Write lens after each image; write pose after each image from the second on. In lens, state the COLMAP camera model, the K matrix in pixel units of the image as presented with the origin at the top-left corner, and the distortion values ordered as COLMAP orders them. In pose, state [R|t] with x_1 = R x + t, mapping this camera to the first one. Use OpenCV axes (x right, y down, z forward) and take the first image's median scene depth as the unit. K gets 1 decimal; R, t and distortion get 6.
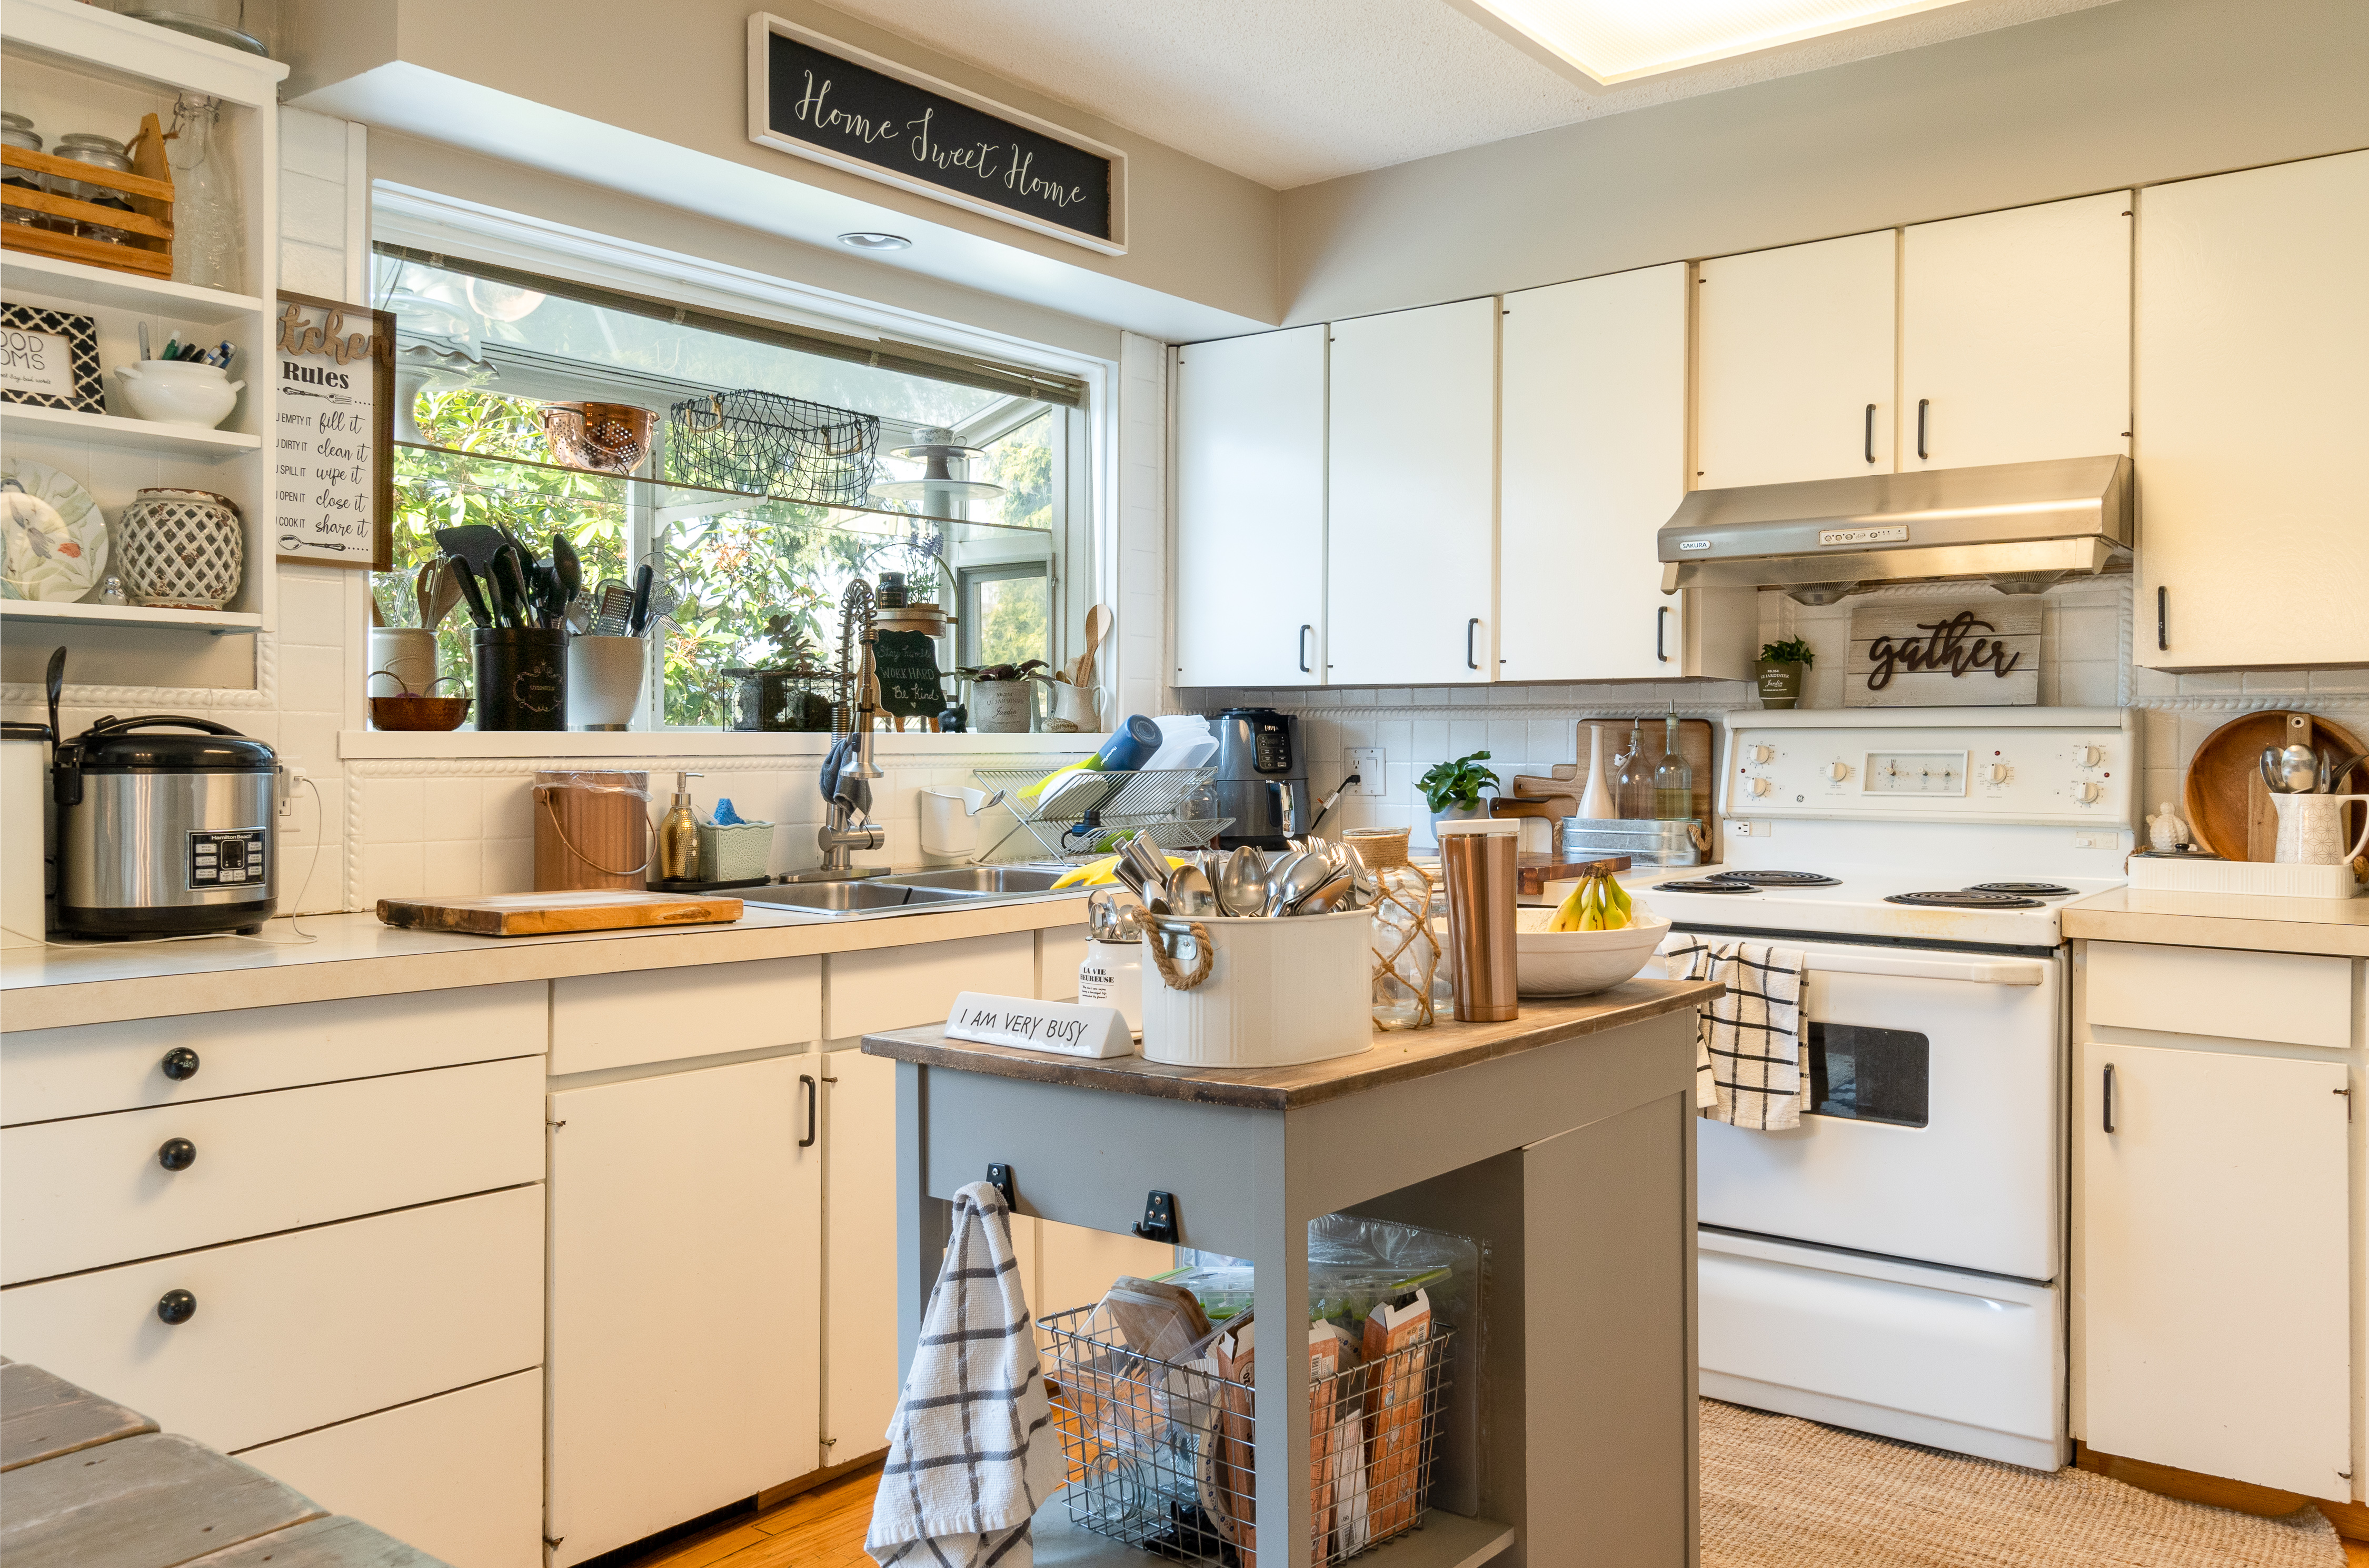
lens RADIAL K [[1885.2, 0, 1185.4], [0, 1885.2, 774.3], [0, 0, 1]] dist [-0.005468, -0.004448]
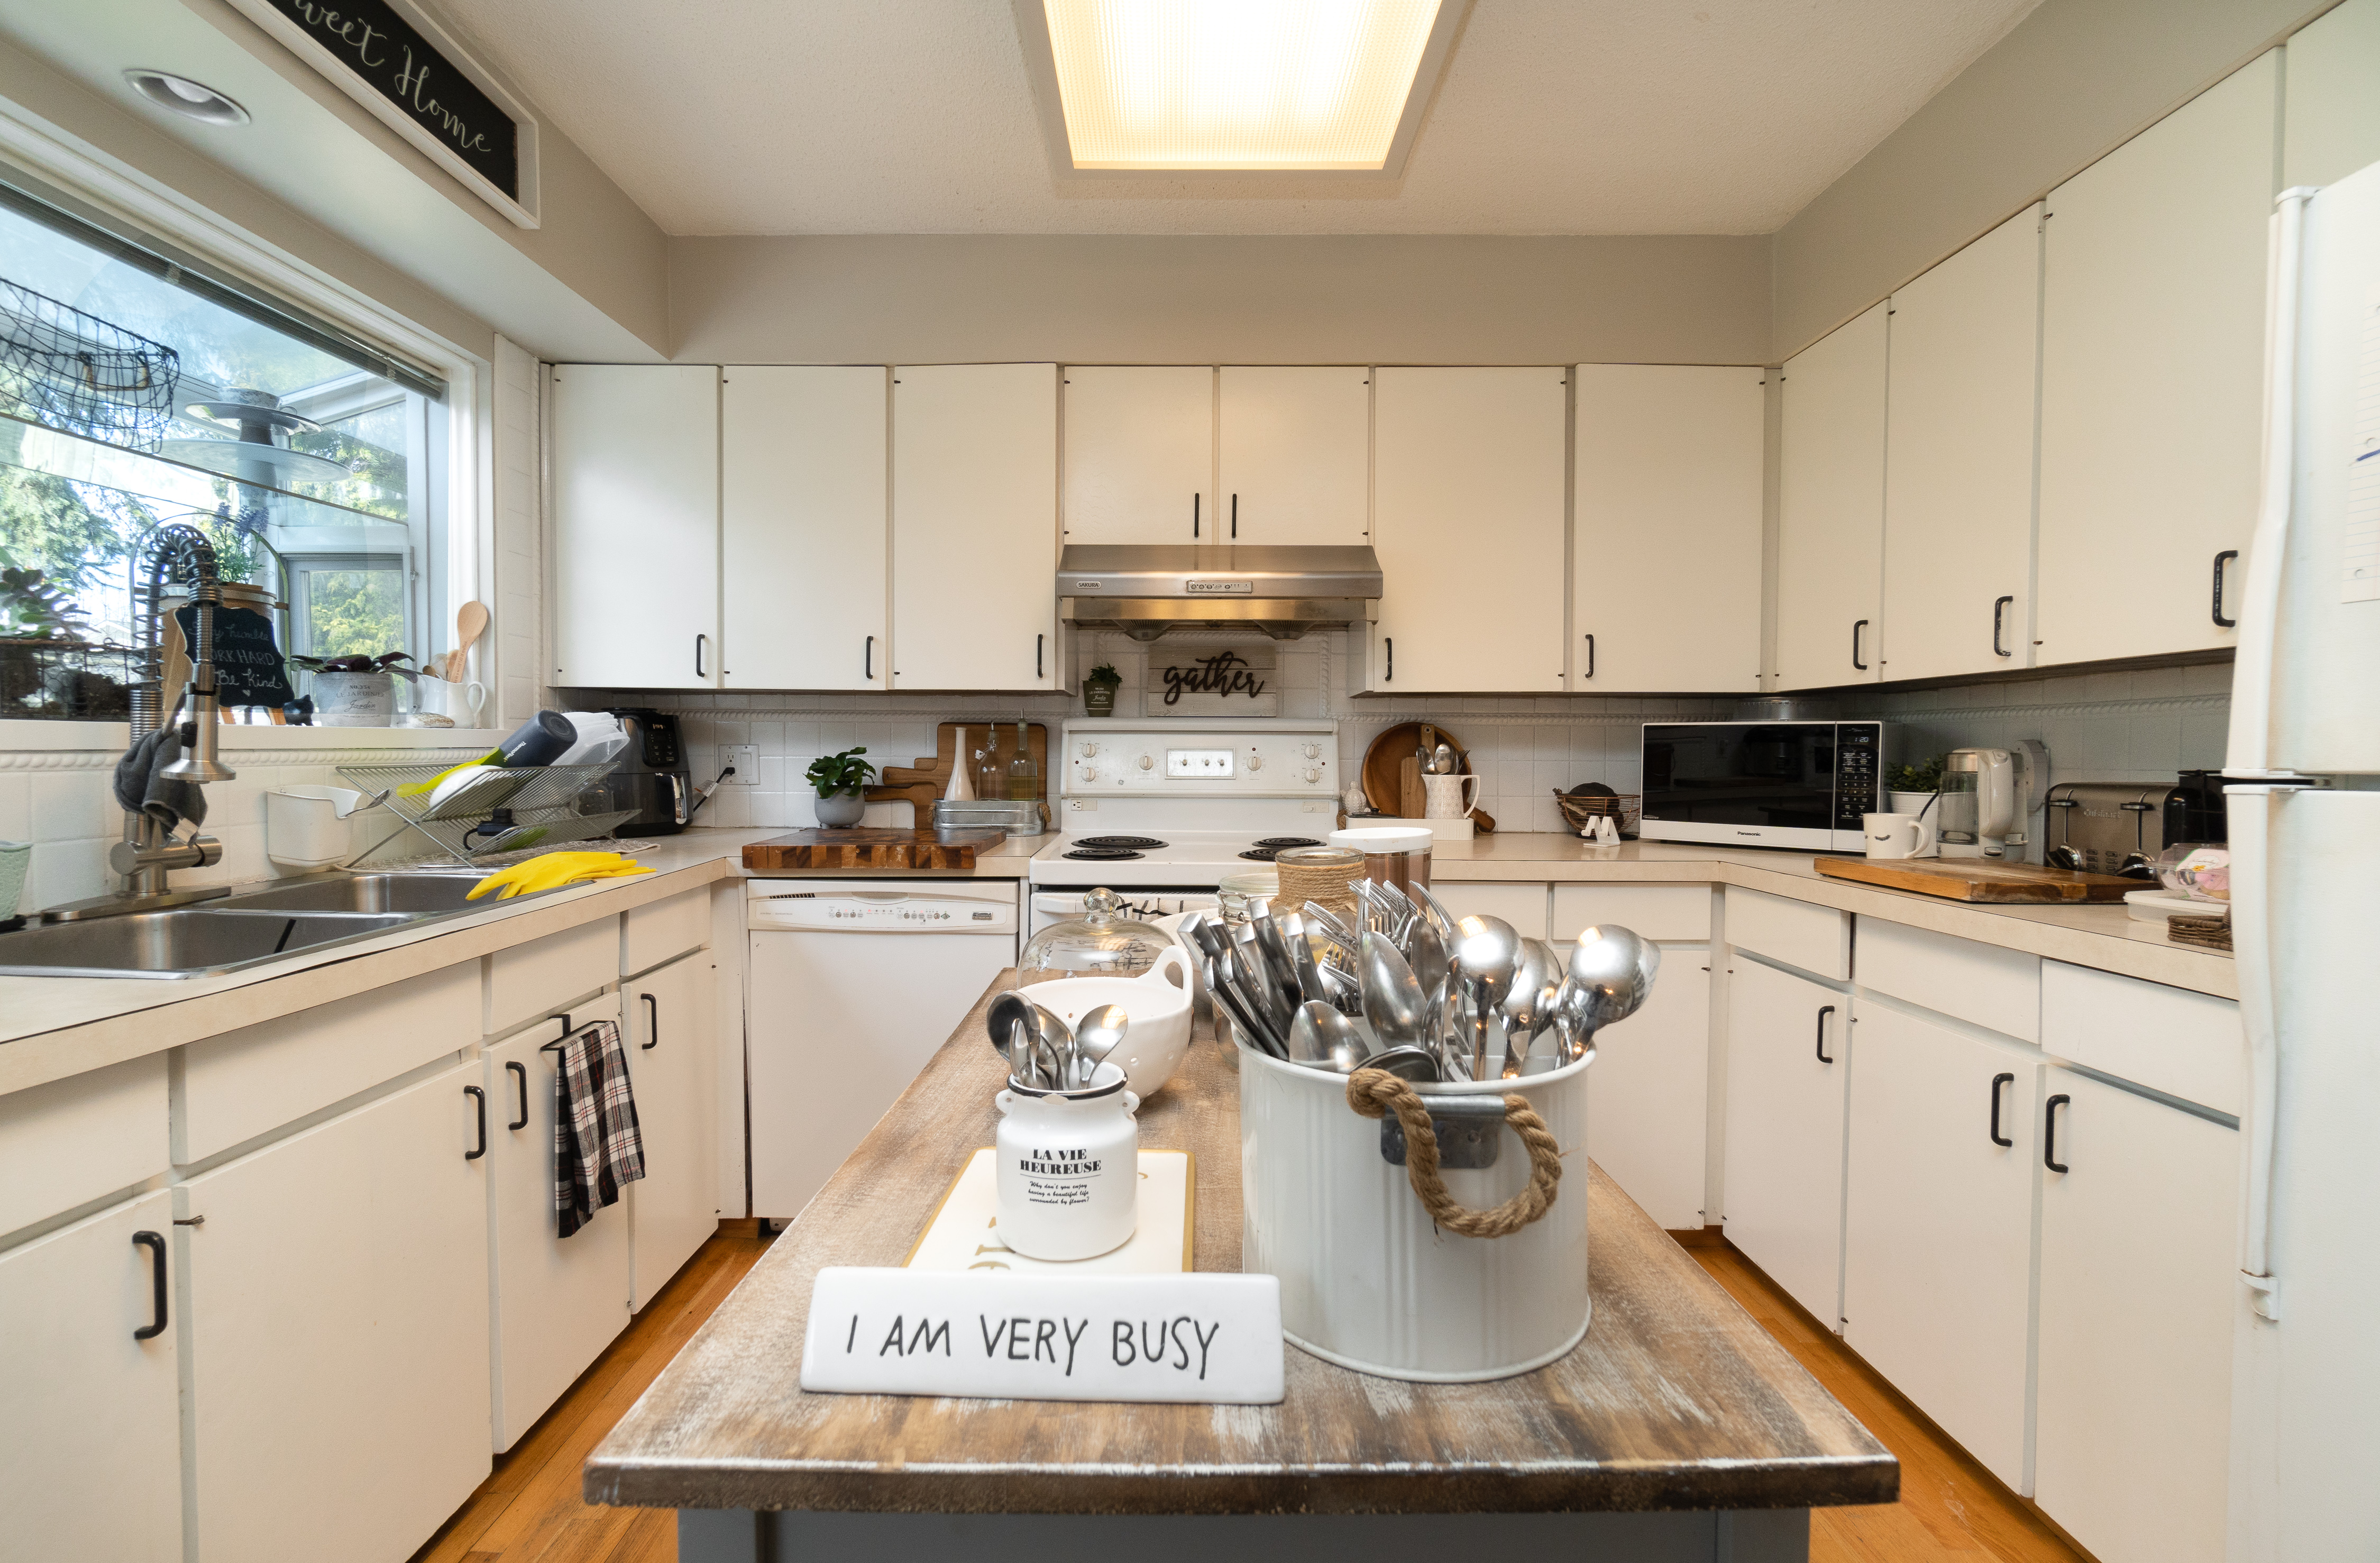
lens RADIAL K [[1035.8, 0, 1187.8], [0, 1035.8, 790.0], [0, 0, 1]] dist [-0.009834, -0.000457]
pose [[0.786399, -0.023366, 0.617277, -0.098132], [0.005911, 0.999523, 0.030304, -0.003948], [-0.617690, -0.020183, 0.786162, 0.367768]]
